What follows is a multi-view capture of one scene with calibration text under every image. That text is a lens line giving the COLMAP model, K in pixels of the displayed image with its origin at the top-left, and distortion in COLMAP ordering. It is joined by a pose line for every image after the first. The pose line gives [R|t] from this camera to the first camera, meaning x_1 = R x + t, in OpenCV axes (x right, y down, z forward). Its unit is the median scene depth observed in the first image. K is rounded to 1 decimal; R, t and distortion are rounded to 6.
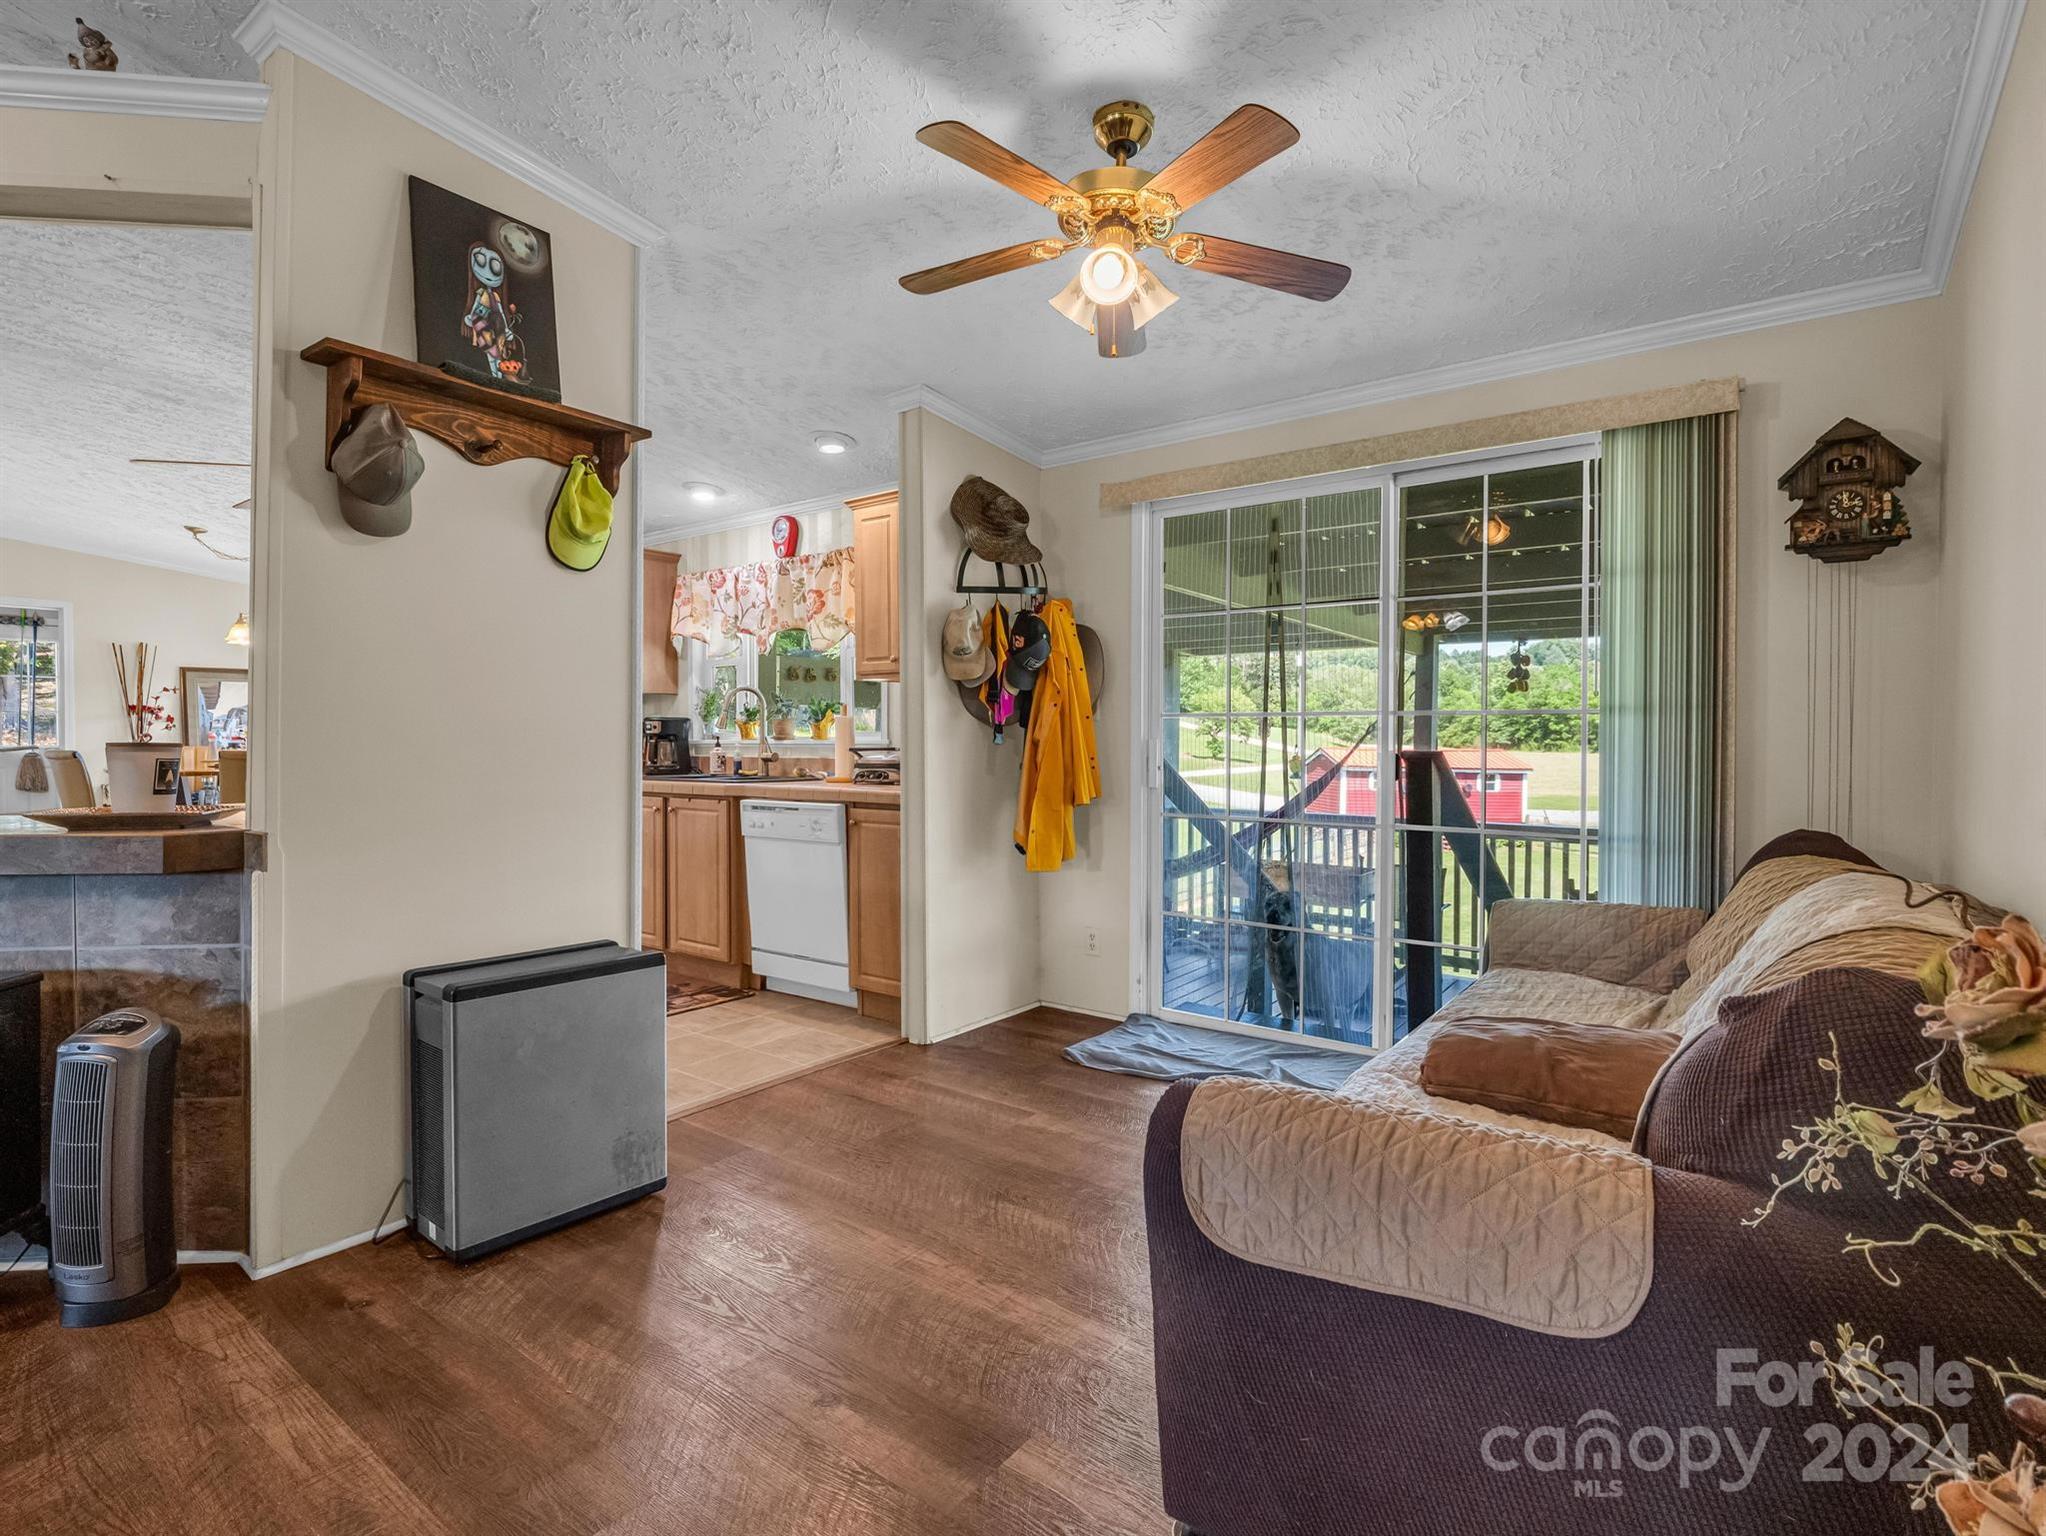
lens RADIAL K [[1040.5, 0, 1015.2], [0, 1040.5, 760.5], [0, 0, 1]] dist [-0.003854, -0.004625]
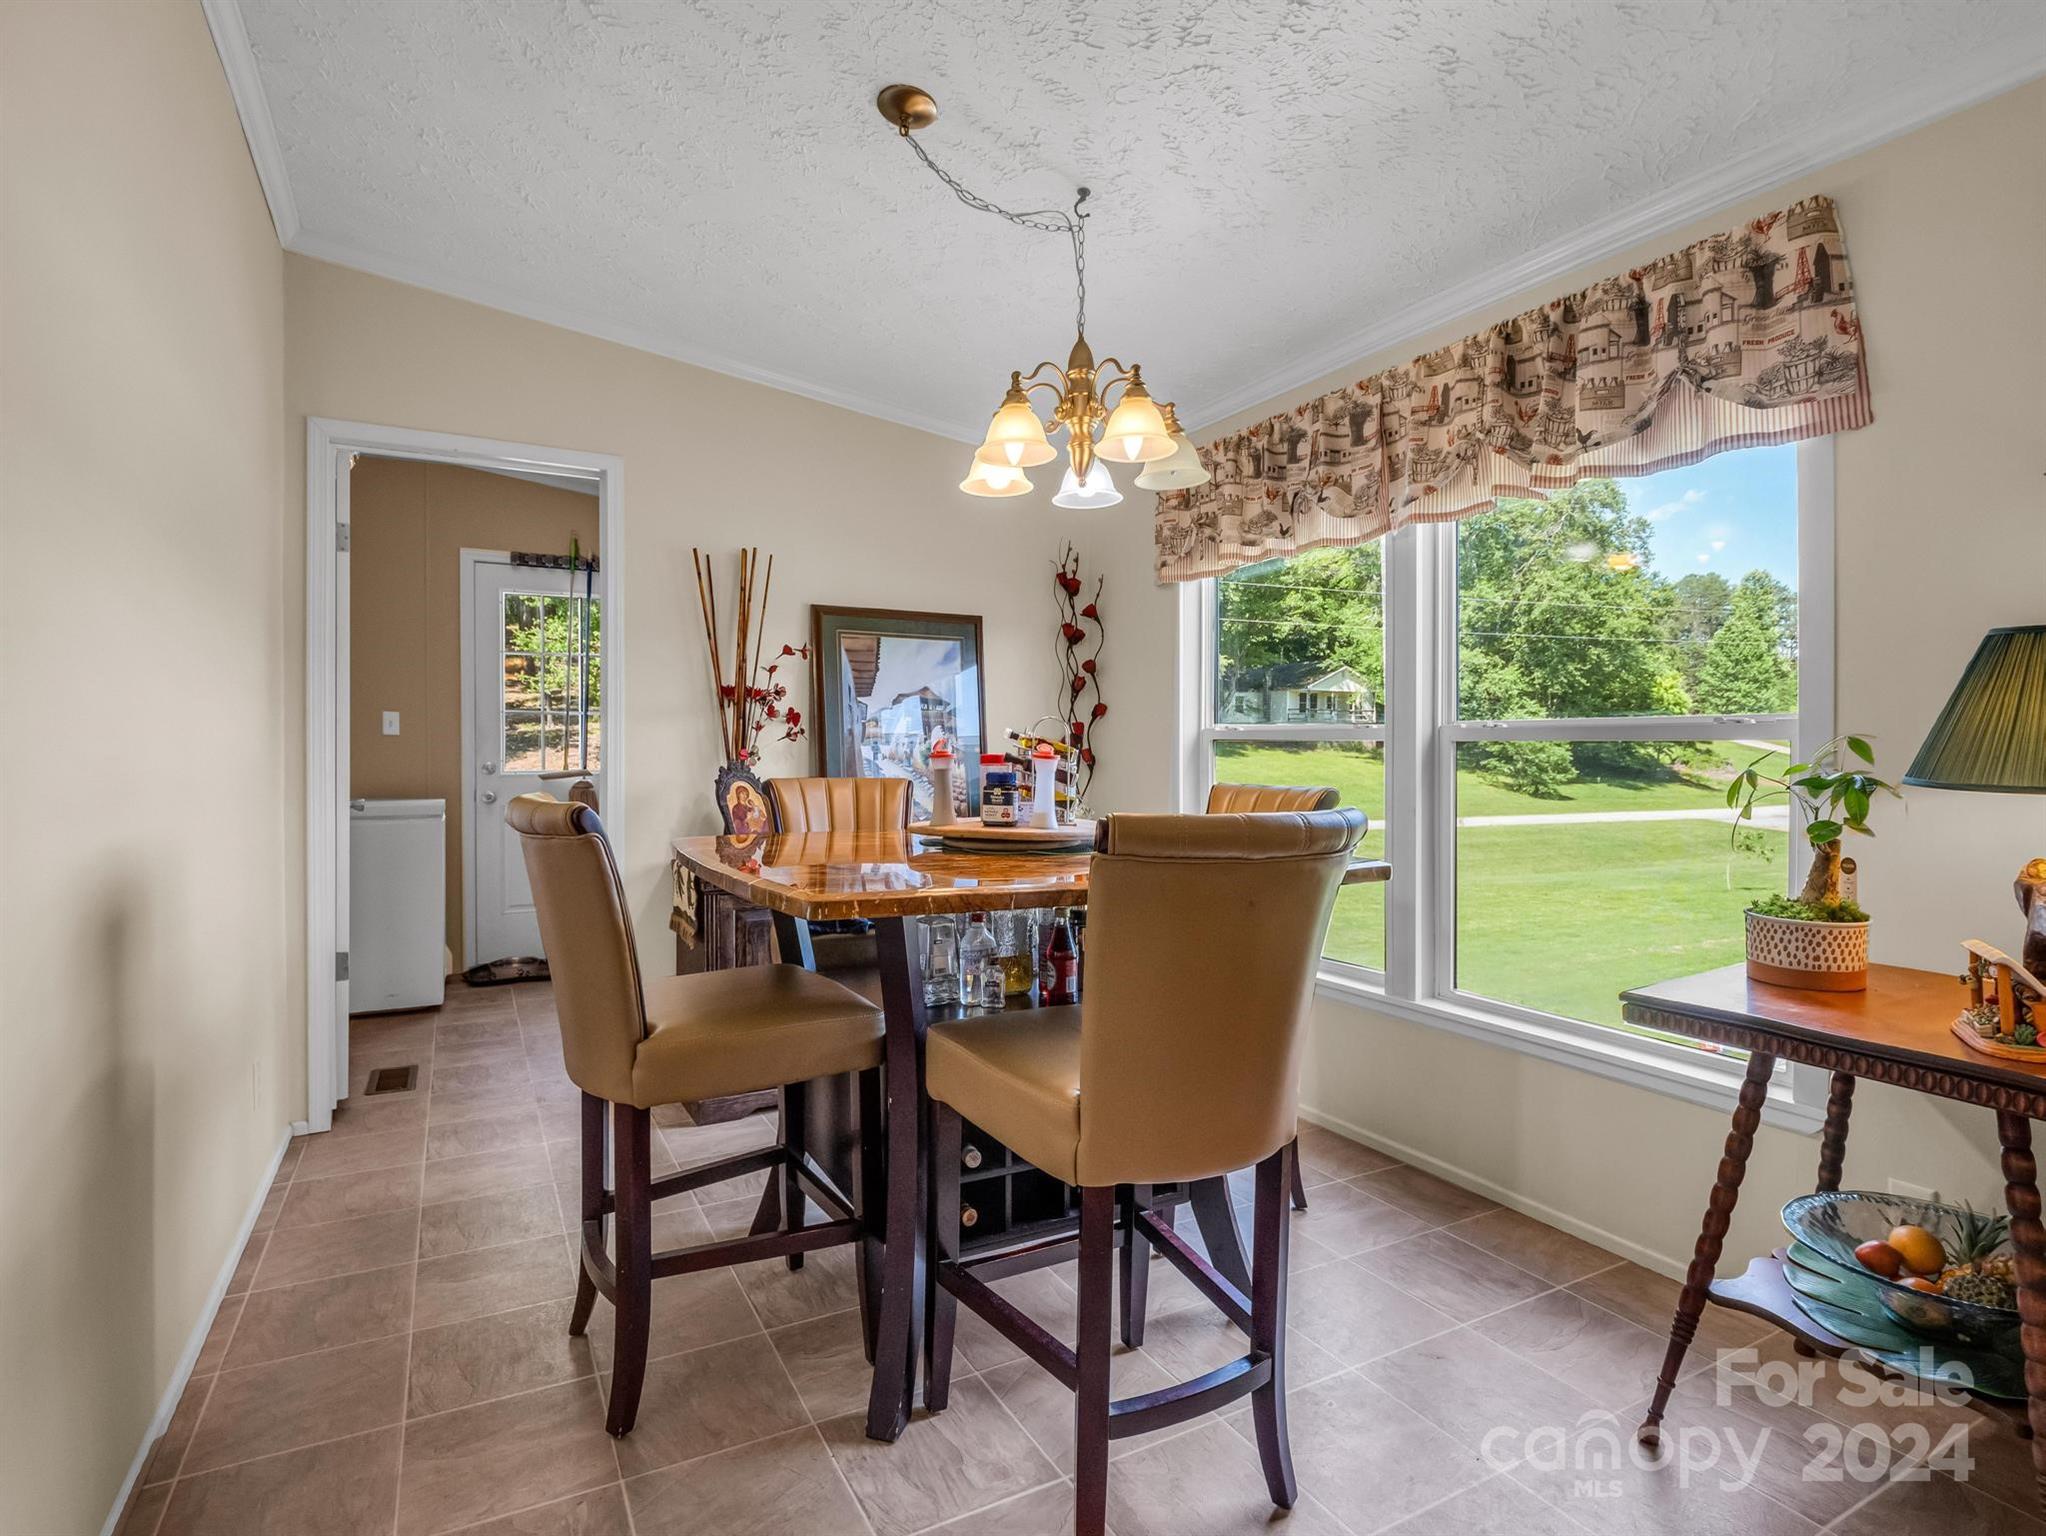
lens RADIAL K [[1040.5, 0, 1022.9], [0, 1040.5, 763.5], [0, 0, 1]] dist [-0.003854, -0.004625]
pose [[0.917662, 0.003251, -0.397349, -0.739597], [-0.008594, 0.999895, -0.011668, -0.020913], [0.397269, 0.014122, 0.917593, 0.847838]]
